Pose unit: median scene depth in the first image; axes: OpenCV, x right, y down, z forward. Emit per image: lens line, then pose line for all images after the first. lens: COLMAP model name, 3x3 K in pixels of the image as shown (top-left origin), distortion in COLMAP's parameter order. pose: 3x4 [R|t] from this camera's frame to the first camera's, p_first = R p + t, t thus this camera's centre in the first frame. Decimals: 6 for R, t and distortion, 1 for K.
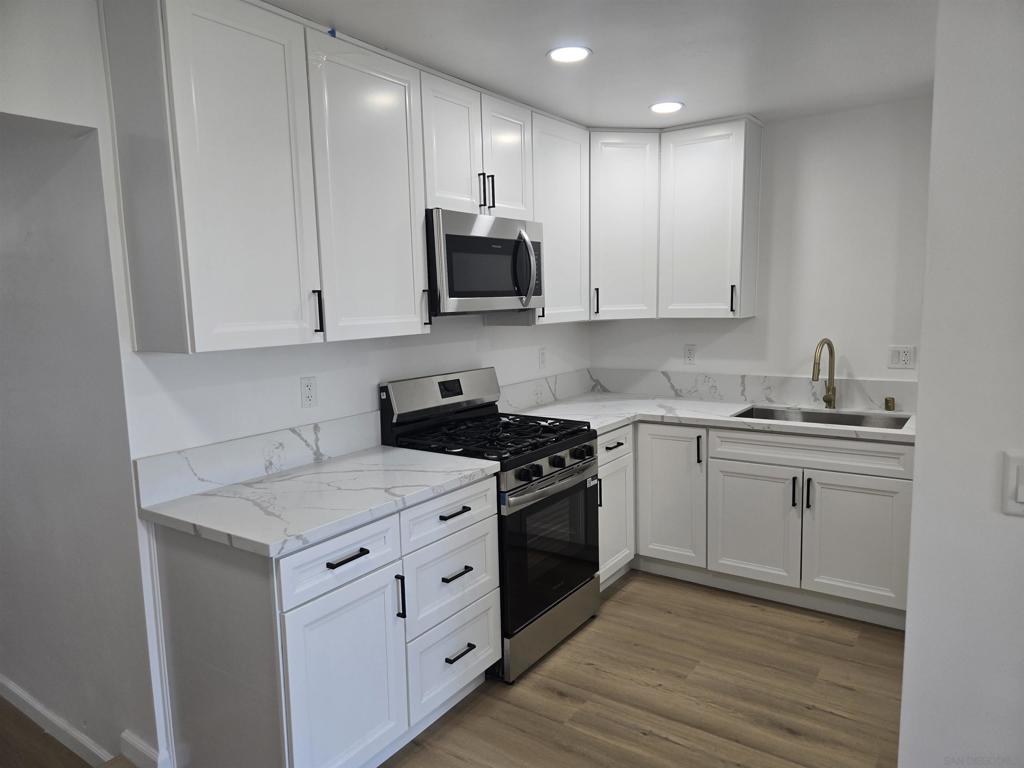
lens RADIAL K [[691.5, 0, 517.7], [0, 691.5, 388.8], [0, 0, 1]] dist [0.051959, -0.042471]
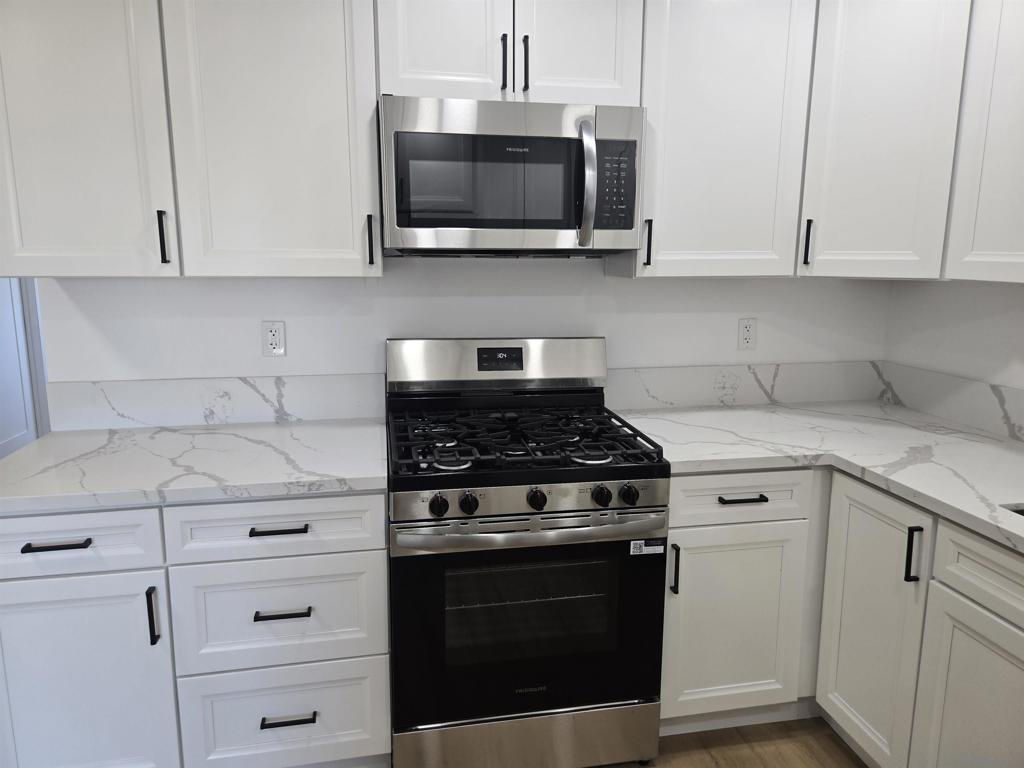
lens RADIAL K [[691.5, 0, 510.9], [0, 691.5, 374.5], [0, 0, 1]] dist [0.051959, -0.042471]
pose [[0.710753, 0.148908, -0.687500, 0.407583], [-0.114352, 0.988796, 0.095947, -0.054713], [0.694085, 0.010423, 0.719818, 0.489686]]
